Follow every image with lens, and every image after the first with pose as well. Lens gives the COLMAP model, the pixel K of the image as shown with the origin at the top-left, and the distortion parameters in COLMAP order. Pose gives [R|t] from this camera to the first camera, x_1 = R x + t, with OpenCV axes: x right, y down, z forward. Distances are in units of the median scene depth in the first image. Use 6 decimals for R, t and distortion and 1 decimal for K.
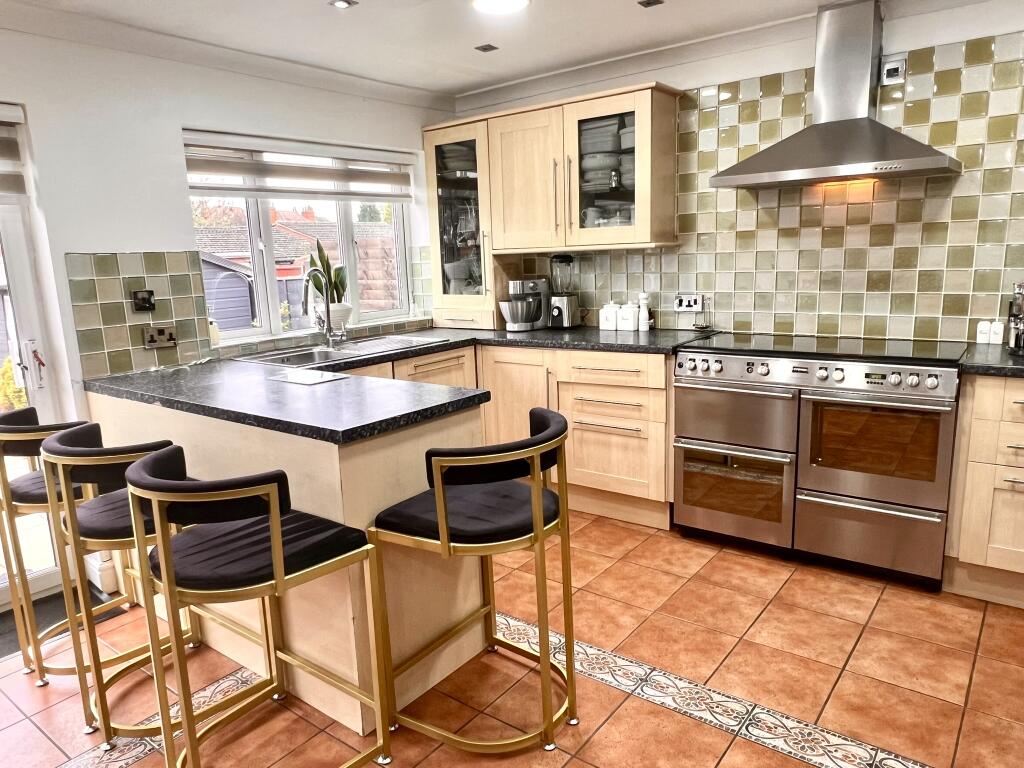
lens RADIAL K [[701.5, 0, 507.5], [0, 701.5, 390.3], [0, 0, 1]] dist [-0.000356, -0.001929]
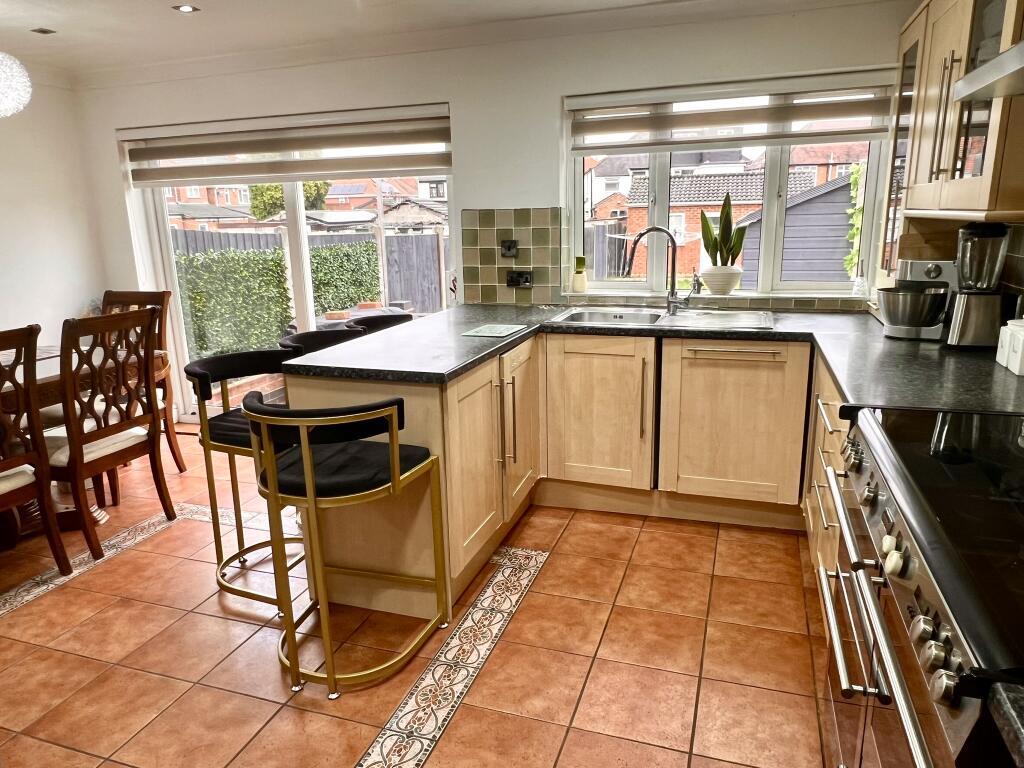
lens RADIAL K [[699.8, 0, 502.3], [0, 699.8, 389.2], [0, 0, 1]] dist [0.000137, -0.000908]
pose [[0.317865, 0.263213, -0.910868, 0.561597], [-0.171716, 0.960788, 0.217714, -0.128215], [0.932456, 0.087207, 0.350599, 0.472406]]
